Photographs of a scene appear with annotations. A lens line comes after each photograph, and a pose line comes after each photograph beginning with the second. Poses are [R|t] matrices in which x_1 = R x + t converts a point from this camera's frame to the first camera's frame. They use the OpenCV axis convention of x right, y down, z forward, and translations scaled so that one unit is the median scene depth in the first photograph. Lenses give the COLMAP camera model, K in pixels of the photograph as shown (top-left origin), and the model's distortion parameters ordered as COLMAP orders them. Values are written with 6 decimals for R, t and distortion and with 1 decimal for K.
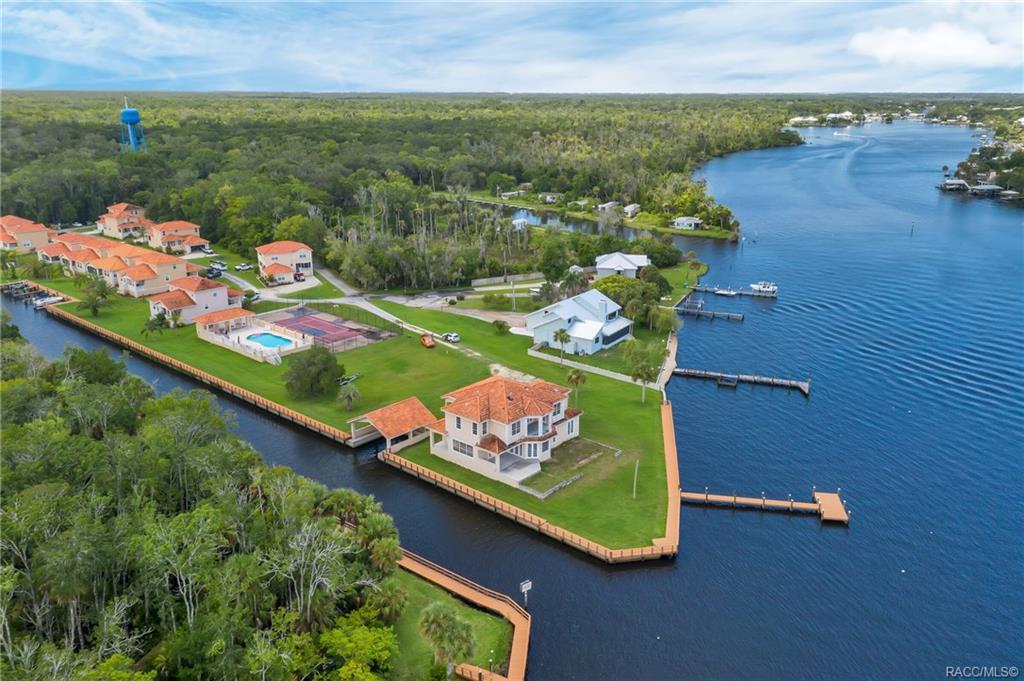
lens RADIAL K [[811.6, 0, 512.0], [0, 811.6, 340.5], [0, 0, 1]] dist [0.006182, 0.007622]
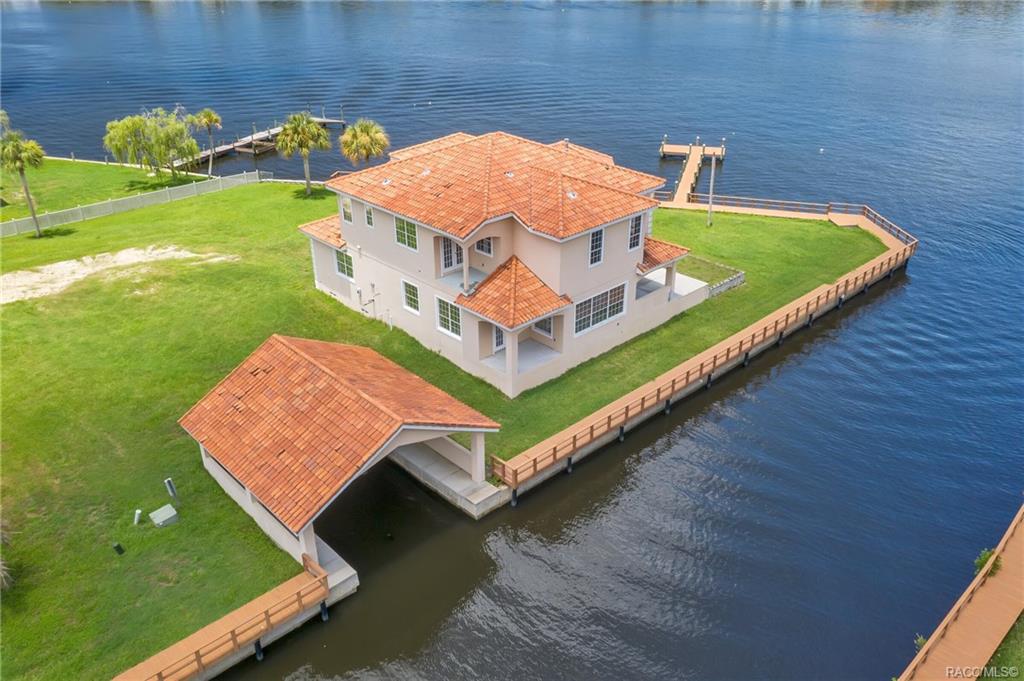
lens RADIAL K [[811.6, 0, 512.0], [0, 811.6, 340.5], [0, 0, 1]] dist [0.006182, 0.007622]
pose [[0.099249, -0.460924, 0.881872, -0.282204], [0.302020, 0.858393, 0.414662, -0.017273], [-0.948121, 0.225189, 0.224403, 0.662180]]
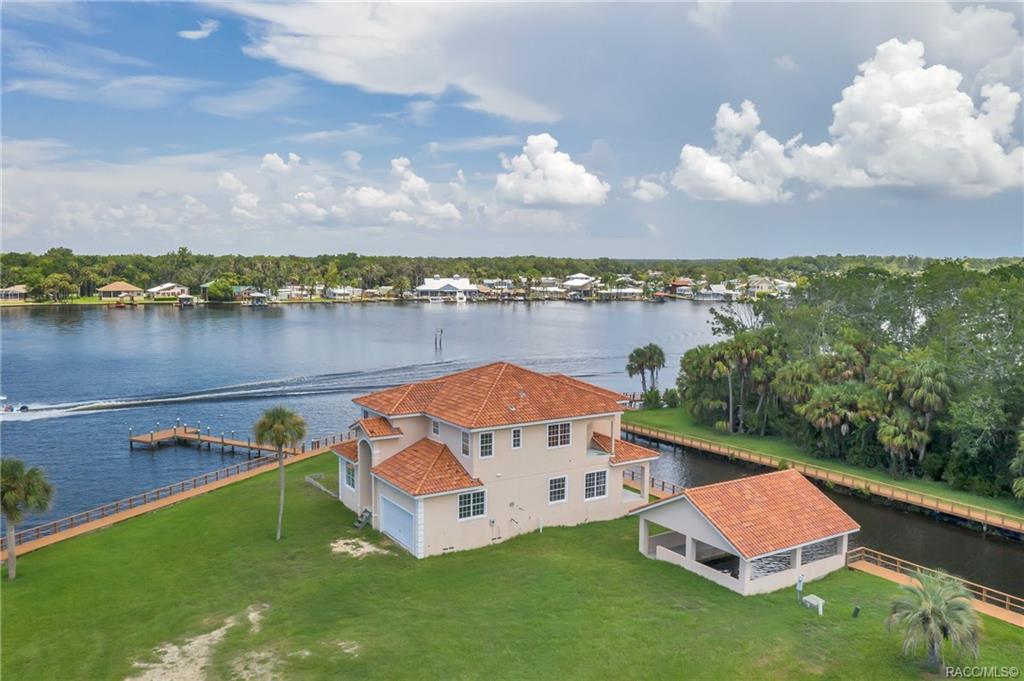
lens RADIAL K [[811.6, 0, 512.0], [0, 811.6, 340.5], [0, 0, 1]] dist [0.006182, 0.007622]
pose [[-0.958959, -0.037531, 0.281050, -0.112708], [0.074091, 0.923596, 0.376139, -0.109013], [-0.273693, 0.381525, -0.882910, 1.024509]]
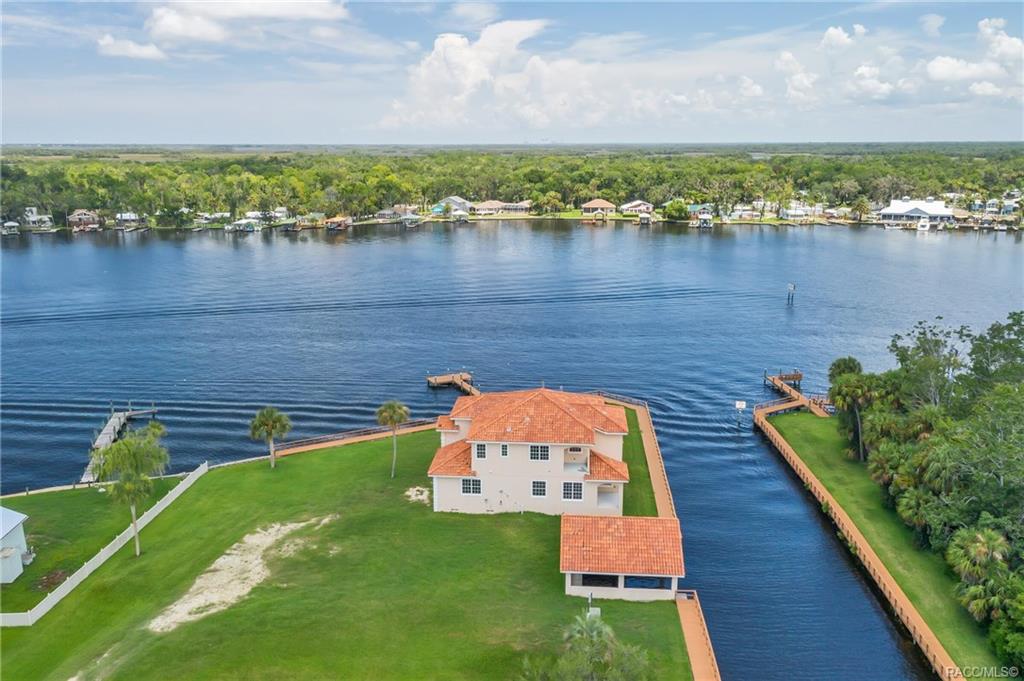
lens RADIAL K [[811.6, 0, 512.0], [0, 811.6, 340.5], [0, 0, 1]] dist [0.006182, 0.007622]
pose [[-0.595960, -0.192045, 0.779712, -0.385814], [0.237517, 0.885379, 0.399613, -0.199218], [-0.767084, 0.423348, -0.482036, 0.956823]]
